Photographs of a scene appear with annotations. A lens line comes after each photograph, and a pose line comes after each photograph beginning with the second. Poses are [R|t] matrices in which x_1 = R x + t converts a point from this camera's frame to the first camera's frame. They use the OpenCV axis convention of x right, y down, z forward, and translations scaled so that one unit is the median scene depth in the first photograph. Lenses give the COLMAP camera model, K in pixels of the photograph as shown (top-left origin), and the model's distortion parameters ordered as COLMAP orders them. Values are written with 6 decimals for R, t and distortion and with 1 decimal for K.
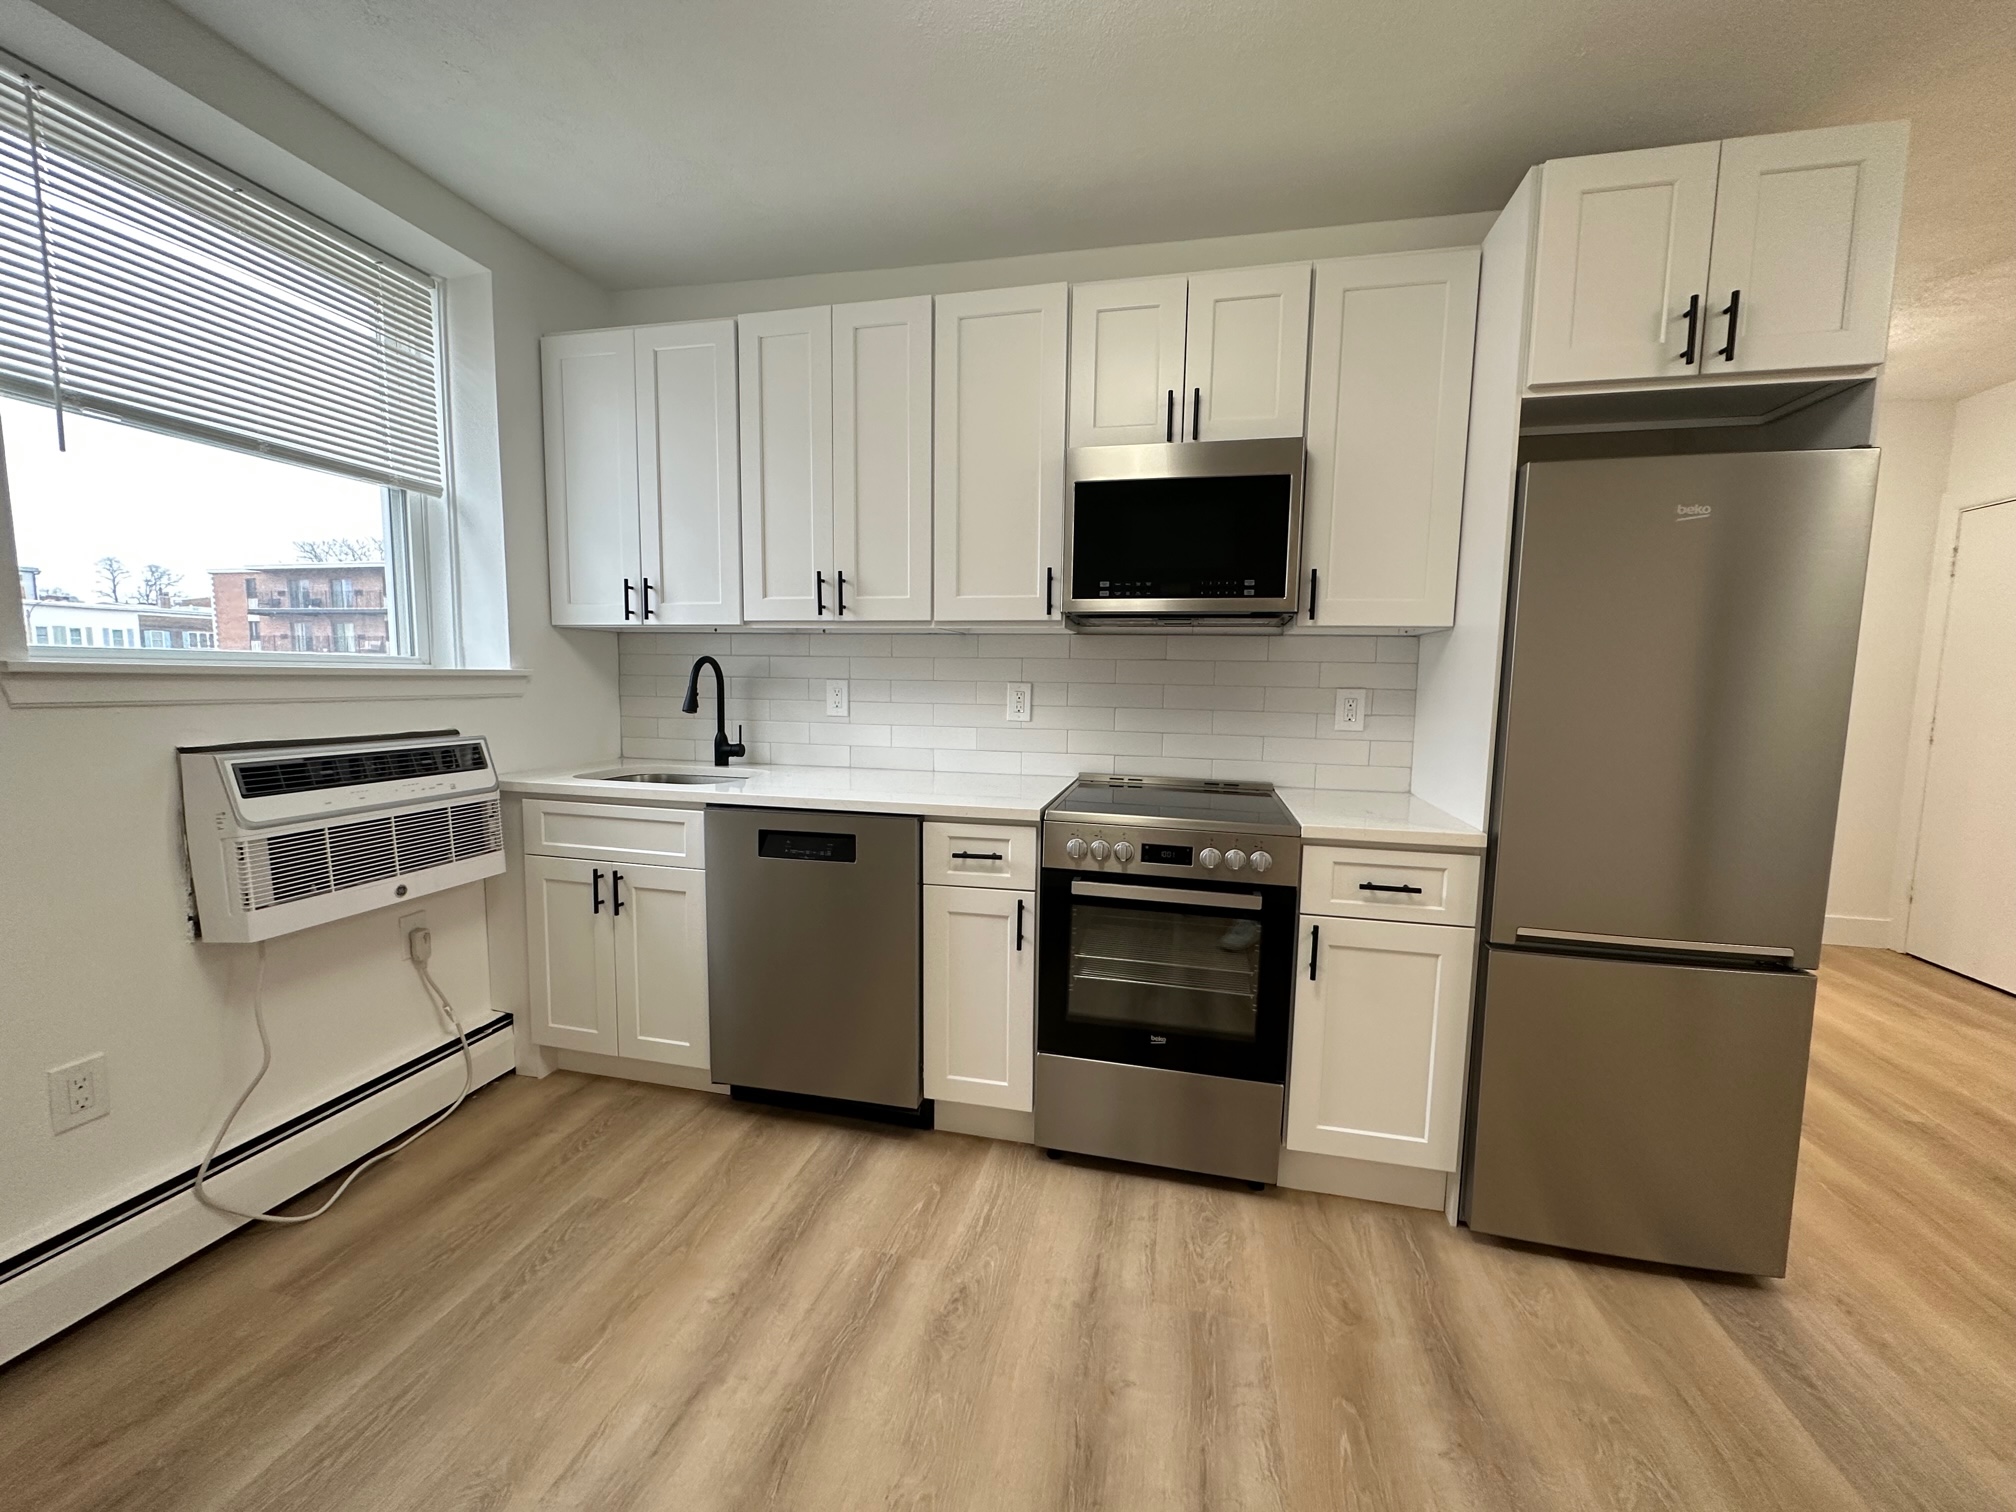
lens RADIAL K [[803.8, 0, 1009.9], [0, 803.8, 753.8], [0, 0, 1]] dist [-0.003930, 0.000340]
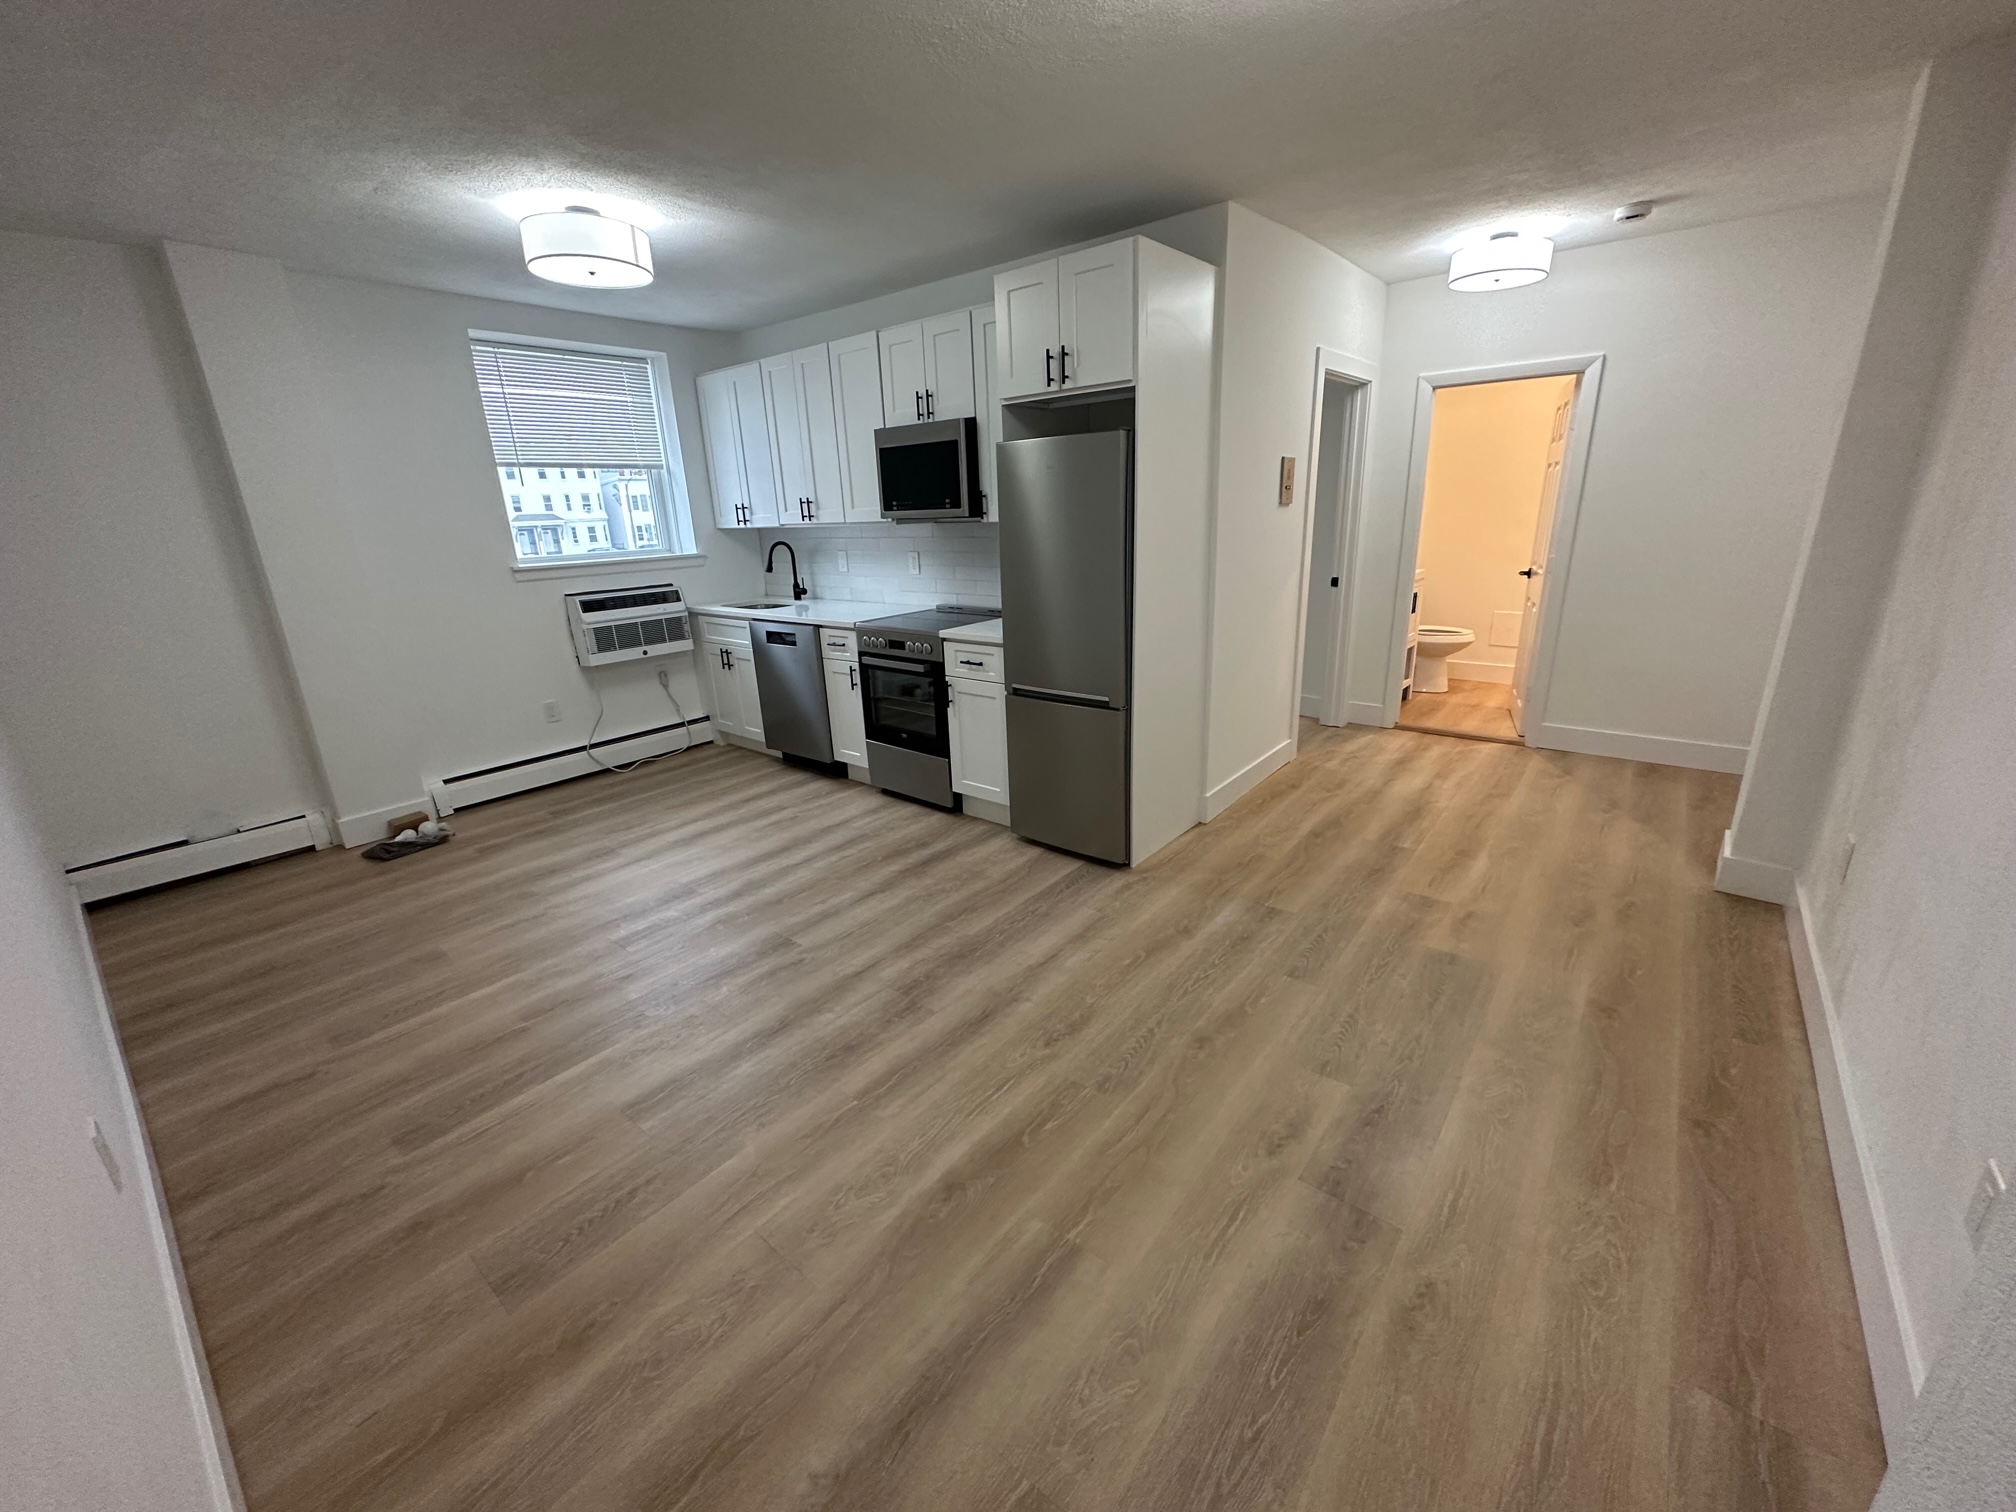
lens RADIAL K [[803.8, 0, 1006.6], [0, 803.8, 755.8], [0, 0, 1]] dist [-0.003930, 0.000340]
pose [[0.892157, 0.086674, -0.443332, 1.201899], [0.008882, 0.977864, 0.209053, -0.021270], [0.451638, -0.190445, 0.871639, -0.625123]]
